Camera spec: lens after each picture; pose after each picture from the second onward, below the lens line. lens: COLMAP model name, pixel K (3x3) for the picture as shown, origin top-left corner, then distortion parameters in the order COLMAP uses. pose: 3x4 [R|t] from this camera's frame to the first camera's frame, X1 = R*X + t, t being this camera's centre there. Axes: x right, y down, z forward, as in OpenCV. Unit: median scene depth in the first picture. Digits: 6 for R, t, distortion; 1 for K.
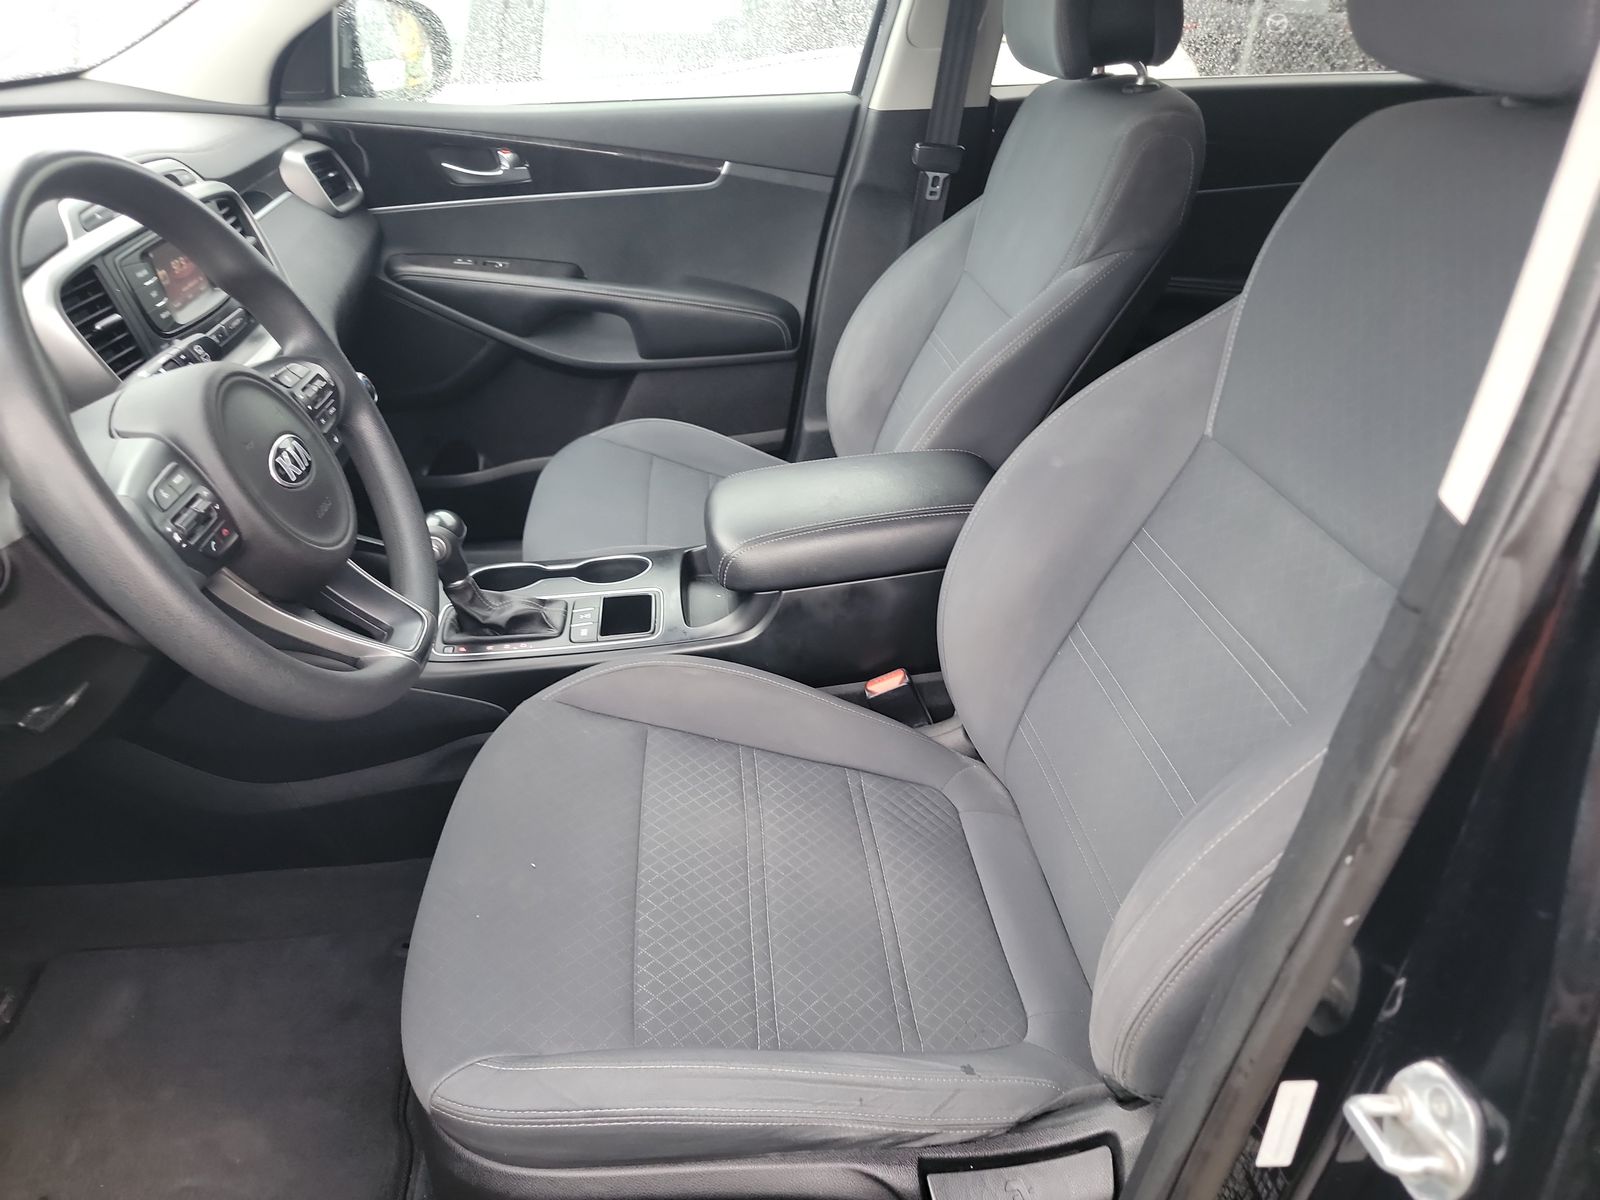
lens RADIAL K [[1147.2, 0, 785.8], [0, 1147.2, 599.7], [0, 0, 1]] dist [0.070718, -0.045230]
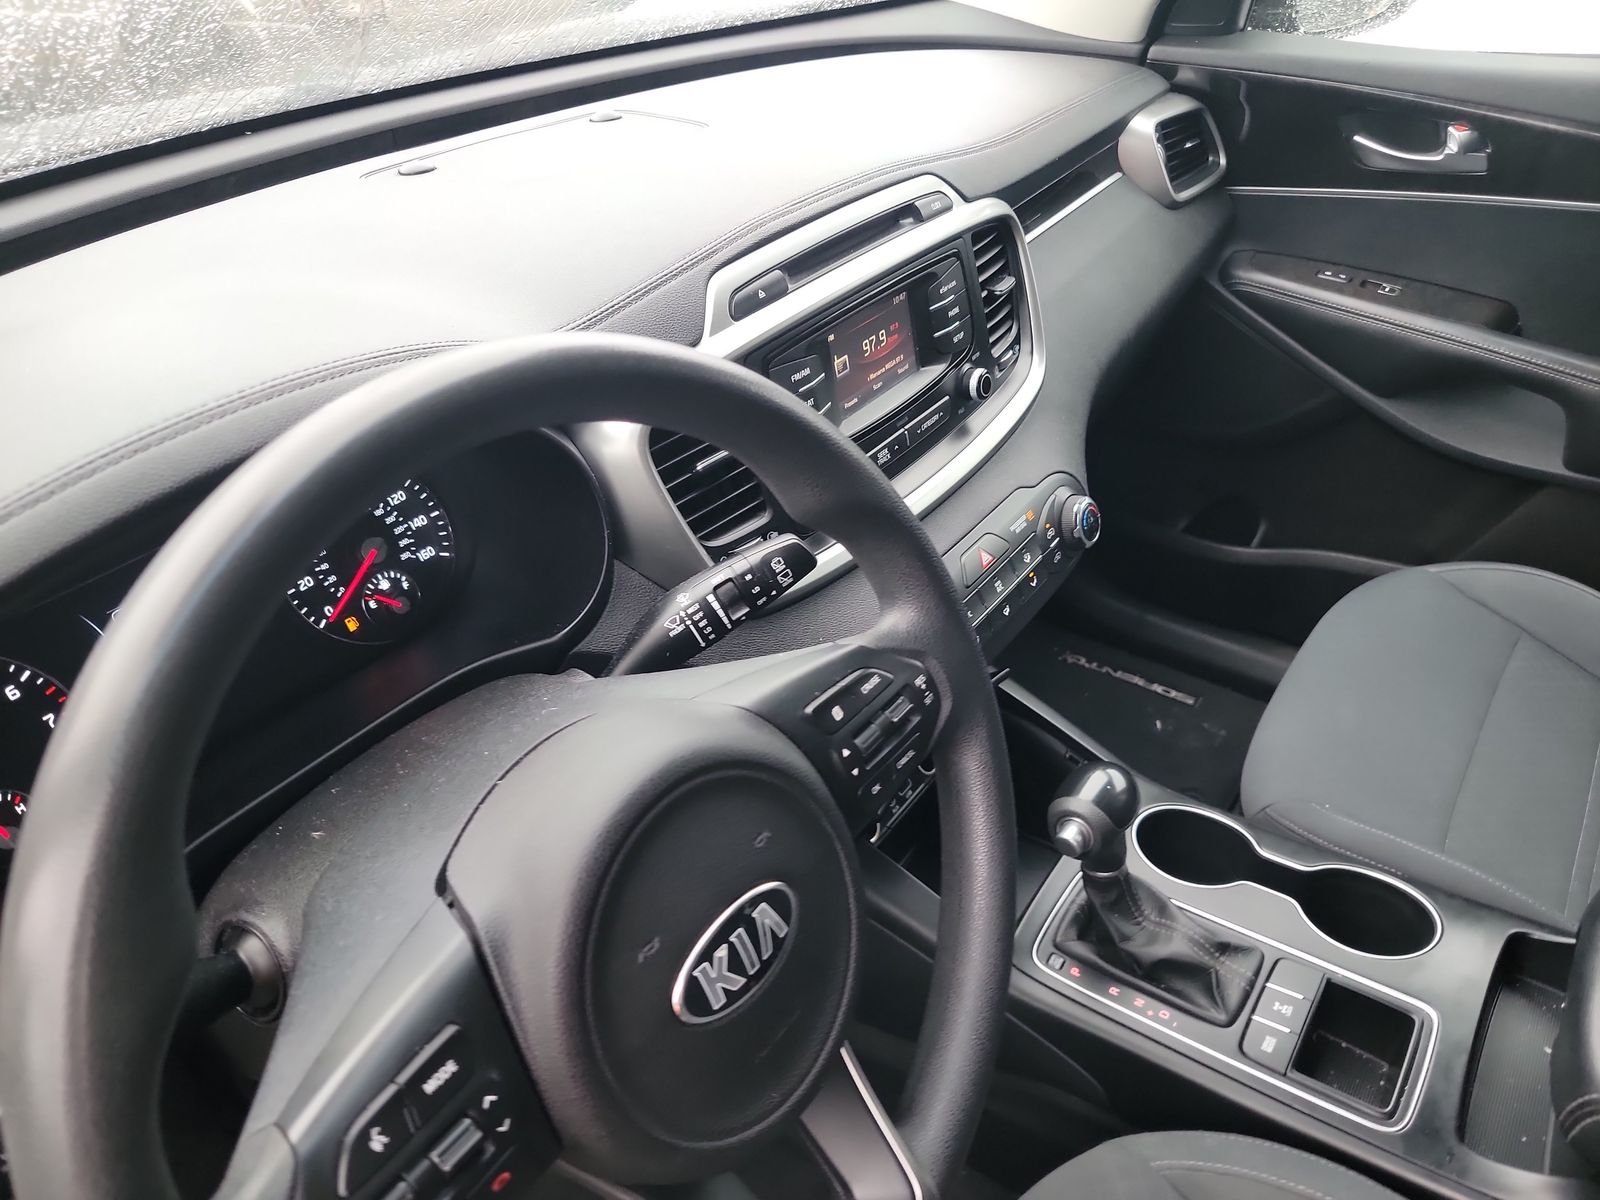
lens RADIAL K [[1147.2, 0, 824.7], [0, 1147.2, 587.2], [0, 0, 1]] dist [0.070718, -0.045230]
pose [[0.770284, 0.336765, -0.541528, -0.074173], [-0.279605, 0.941565, 0.187821, -0.170136], [0.573135, 0.006739, 0.819433, 0.262441]]
